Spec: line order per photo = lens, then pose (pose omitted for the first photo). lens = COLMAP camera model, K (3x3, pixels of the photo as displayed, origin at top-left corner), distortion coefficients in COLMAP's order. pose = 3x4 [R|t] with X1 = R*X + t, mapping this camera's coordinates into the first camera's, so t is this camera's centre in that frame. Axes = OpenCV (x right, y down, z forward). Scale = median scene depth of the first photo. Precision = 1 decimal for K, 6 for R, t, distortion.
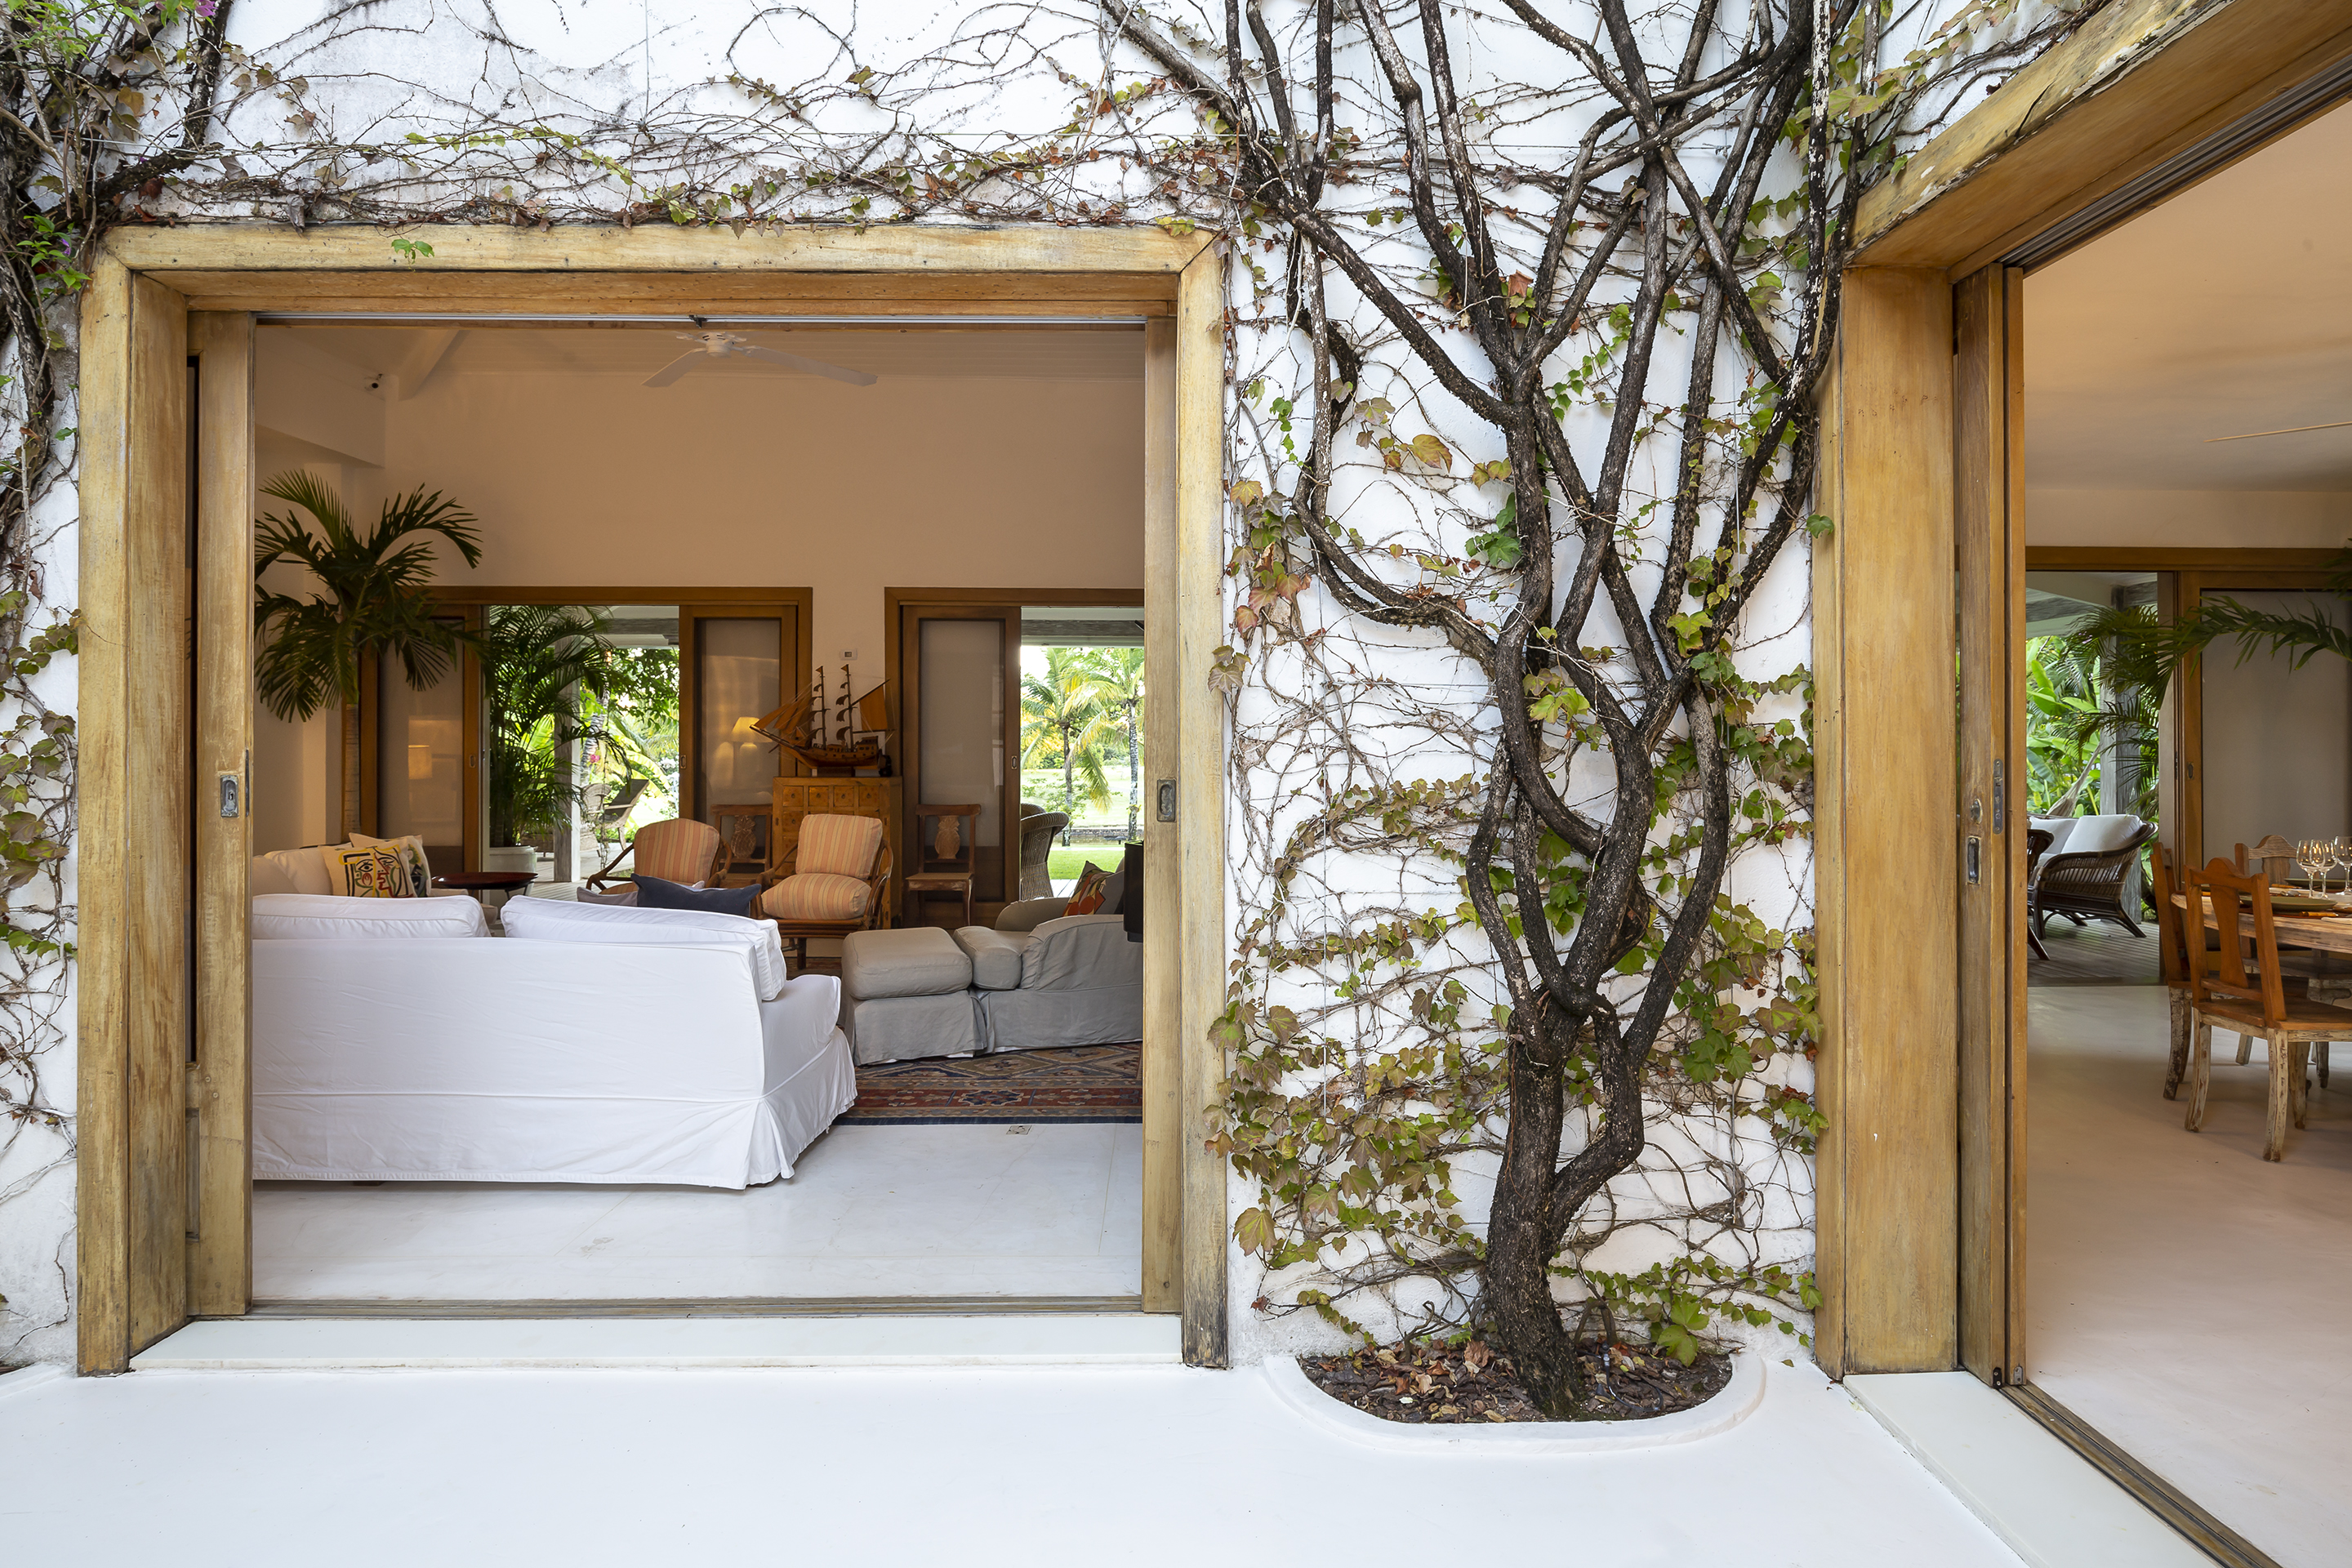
lens RADIAL K [[1336.8, 0, 1160.9], [0, 1336.8, 719.7], [0, 0, 1]] dist [-0.021343, 0.002887]
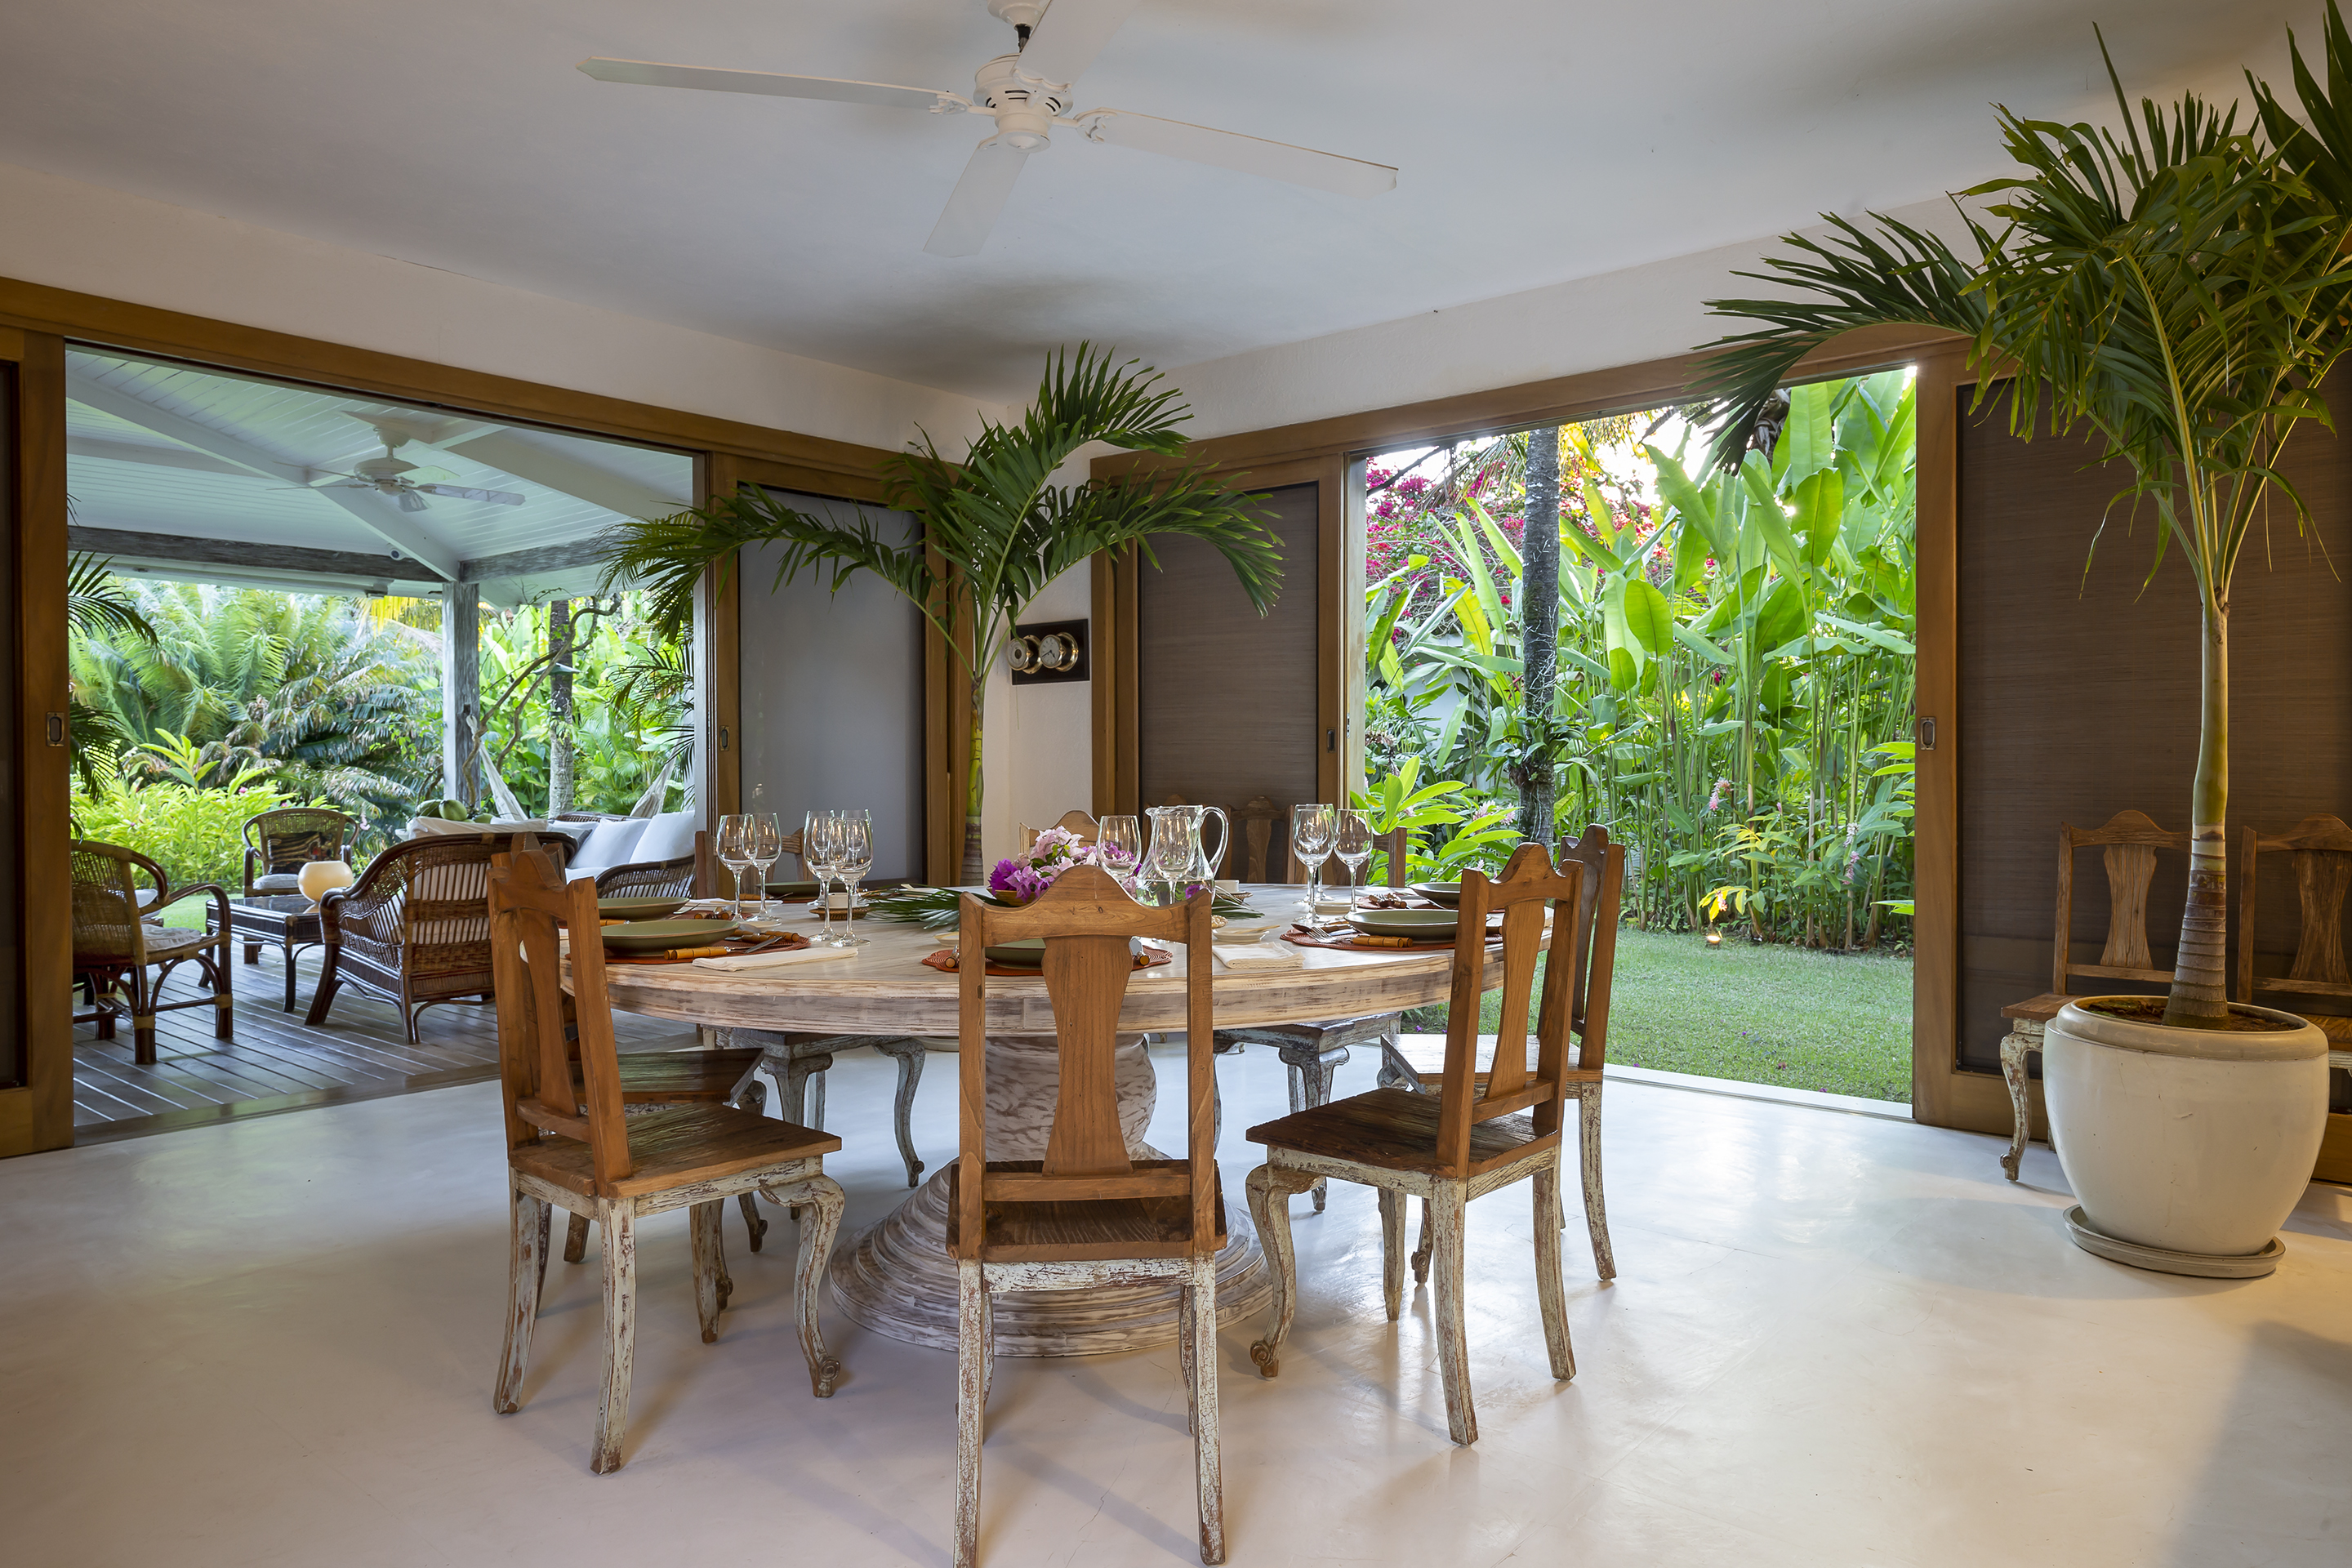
lens RADIAL K [[1556.9, 0, 1176.6], [0, 1556.9, 778.3], [0, 0, 1]] dist [-0.000055, -0.000027]
pose [[0.662088, -0.009477, 0.749366, 0.500101], [-0.013017, 0.999624, 0.024143, 0.058265], [-0.749313, -0.025739, 0.661715, 0.423141]]
